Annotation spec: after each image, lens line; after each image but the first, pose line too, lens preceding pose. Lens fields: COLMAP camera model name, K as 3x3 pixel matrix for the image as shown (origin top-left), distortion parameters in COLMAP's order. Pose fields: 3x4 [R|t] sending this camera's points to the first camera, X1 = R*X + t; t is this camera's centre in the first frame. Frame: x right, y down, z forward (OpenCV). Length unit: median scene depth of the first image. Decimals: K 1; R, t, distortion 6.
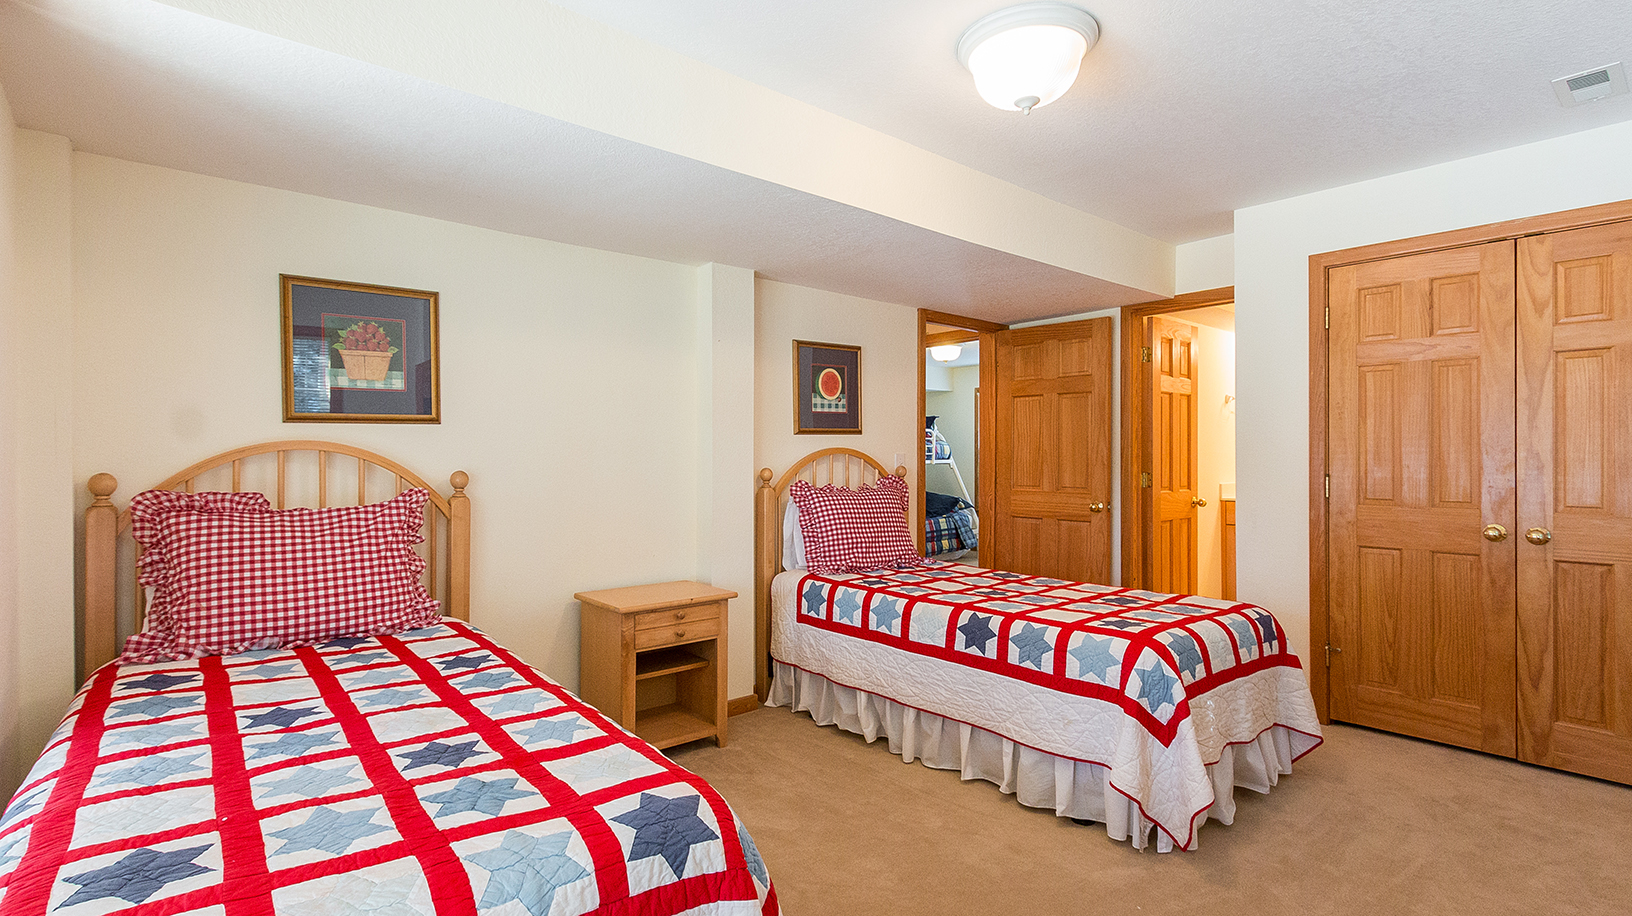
lens RADIAL K [[762.0, 0, 812.0], [0, 762.0, 458.2], [0, 0, 1]] dist [-0.000288, 0.000354]
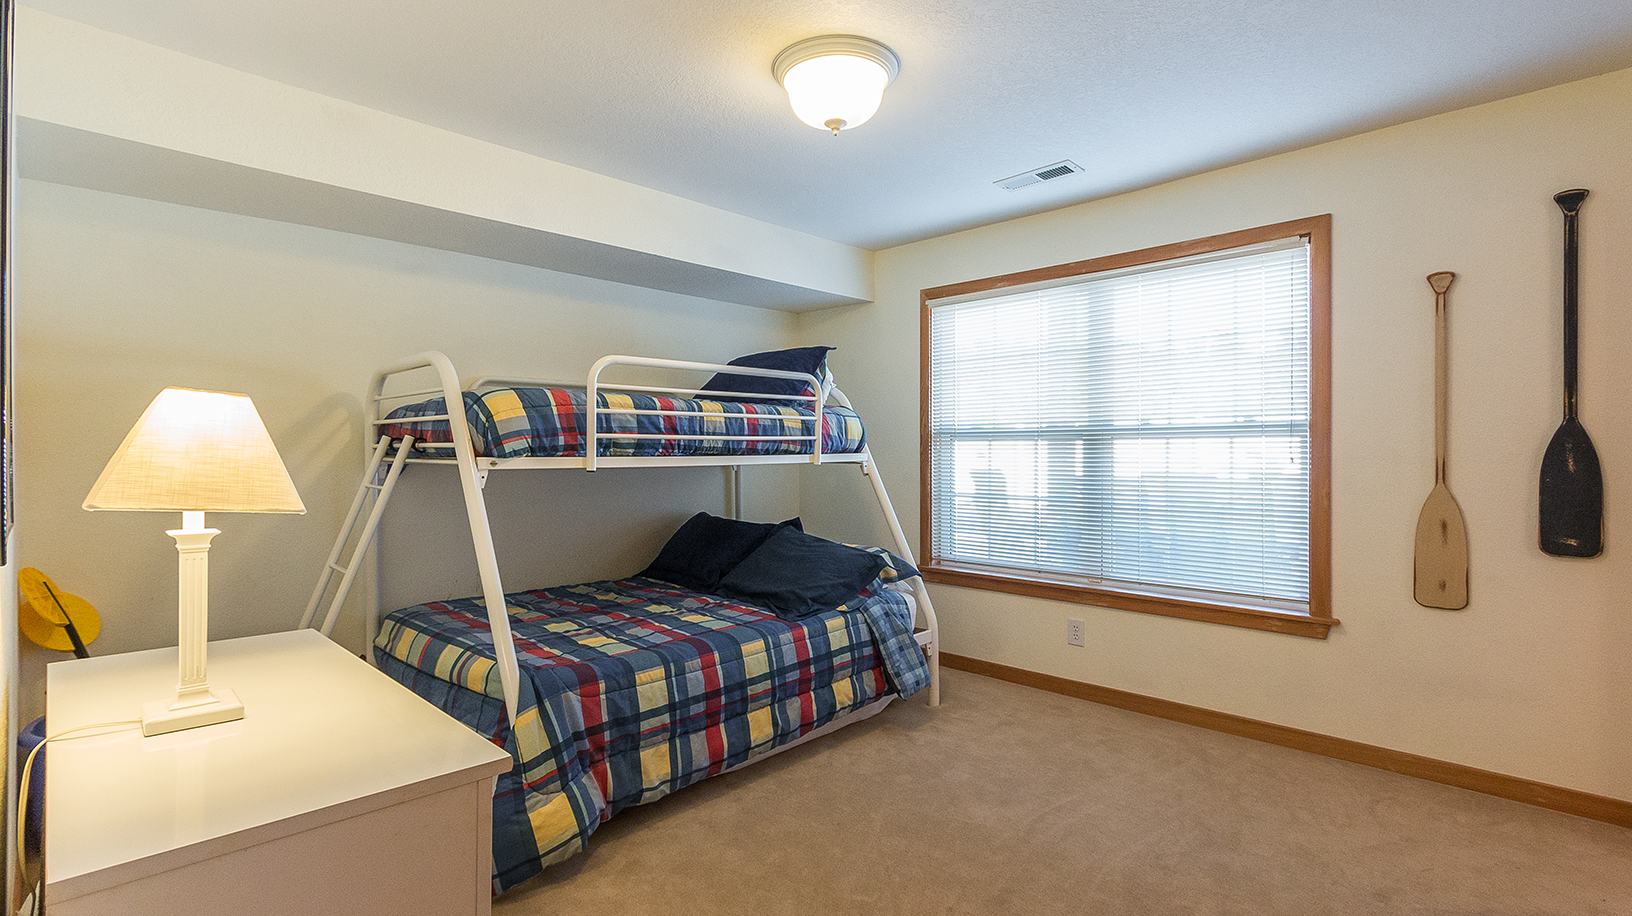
lens RADIAL K [[762.0, 0, 820.9], [0, 762.0, 455.2], [0, 0, 1]] dist [-0.000288, 0.000354]
pose [[0.995394, 0.002701, 0.095827, 0.127481], [-0.003053, 0.999989, 0.003522, 0.001501], [-0.095816, -0.003798, 0.995392, 0.634050]]
